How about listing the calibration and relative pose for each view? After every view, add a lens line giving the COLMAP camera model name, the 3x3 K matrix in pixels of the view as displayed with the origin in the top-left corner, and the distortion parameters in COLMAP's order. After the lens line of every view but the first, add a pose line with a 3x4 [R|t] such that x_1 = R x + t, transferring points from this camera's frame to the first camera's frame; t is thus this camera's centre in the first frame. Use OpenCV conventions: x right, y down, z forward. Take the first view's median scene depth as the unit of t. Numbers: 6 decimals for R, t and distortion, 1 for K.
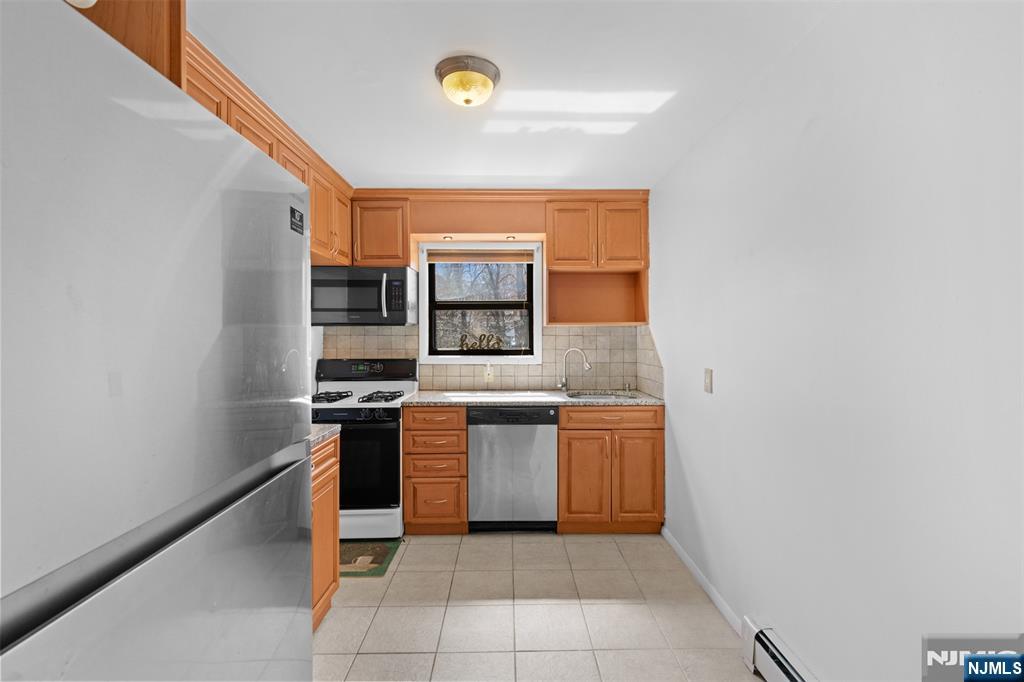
lens RADIAL K [[460.5, 0, 516.8], [0, 460.5, 339.0], [0, 0, 1]] dist [0.007015, -0.001879]
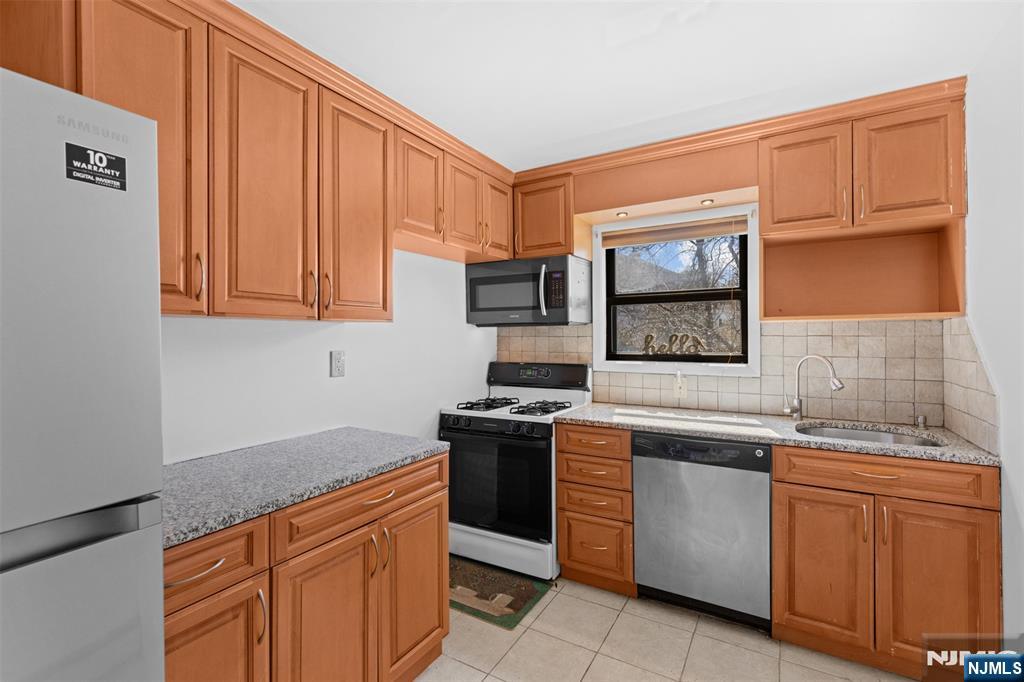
lens RADIAL K [[460.5, 0, 514.7], [0, 460.5, 337.6], [0, 0, 1]] dist [0.007015, -0.001879]
pose [[0.852352, -0.001866, -0.522965, 0.115024], [0.001366, 0.999998, -0.001341, -0.005161], [0.522967, 0.000429, 0.852353, 0.235483]]
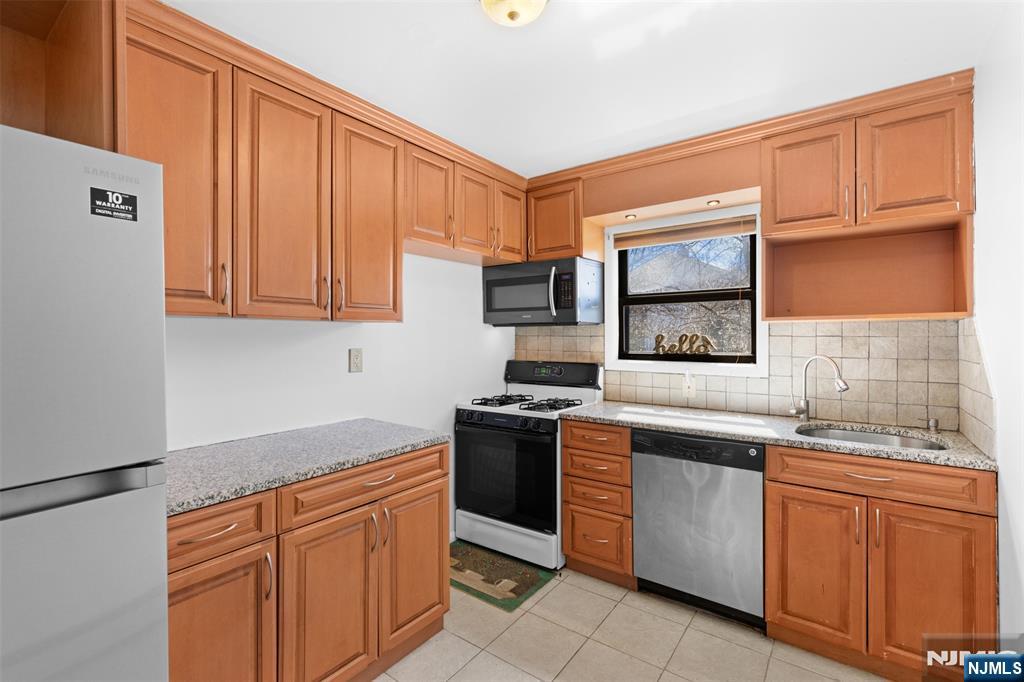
lens RADIAL K [[460.5, 0, 514.9], [0, 460.5, 337.7], [0, 0, 1]] dist [0.007015, -0.001879]
pose [[0.794175, 0.001935, -0.607687, 0.193694], [-0.001978, 0.999998, 0.000599, -0.005399], [0.607687, 0.000726, 0.794177, 0.242430]]
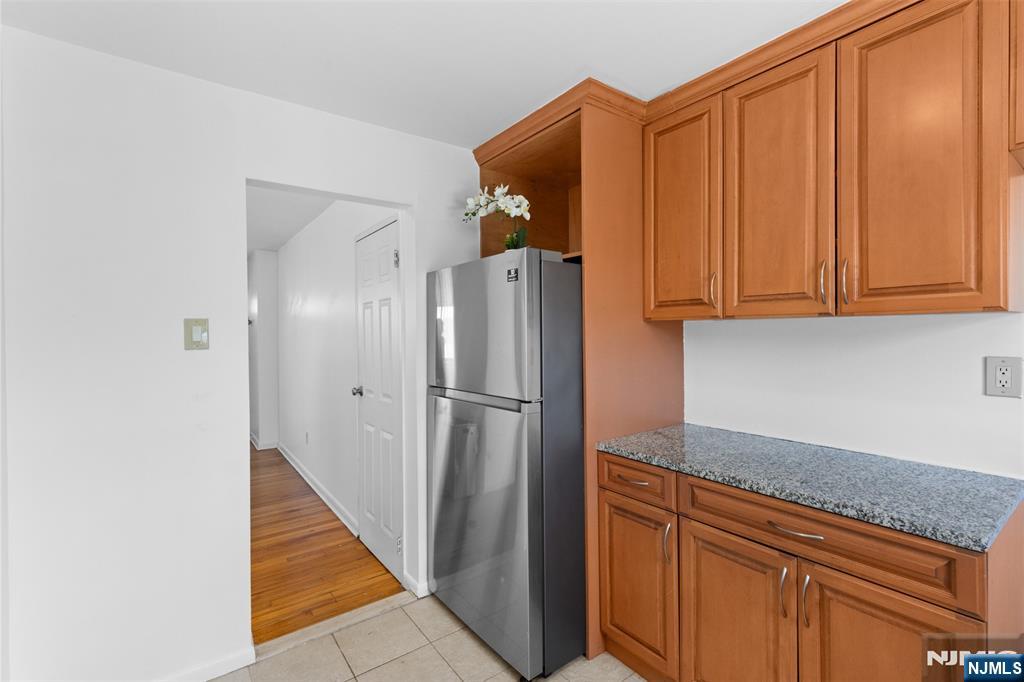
lens RADIAL K [[460.5, 0, 507.7], [0, 460.5, 339.6], [0, 0, 1]] dist [0.007015, -0.001879]
pose [[-0.829146, 0.006654, -0.558993, 0.170490], [0.000799, 0.999942, 0.010718, -0.008352], [0.559032, 0.008440, -0.829103, 0.774921]]
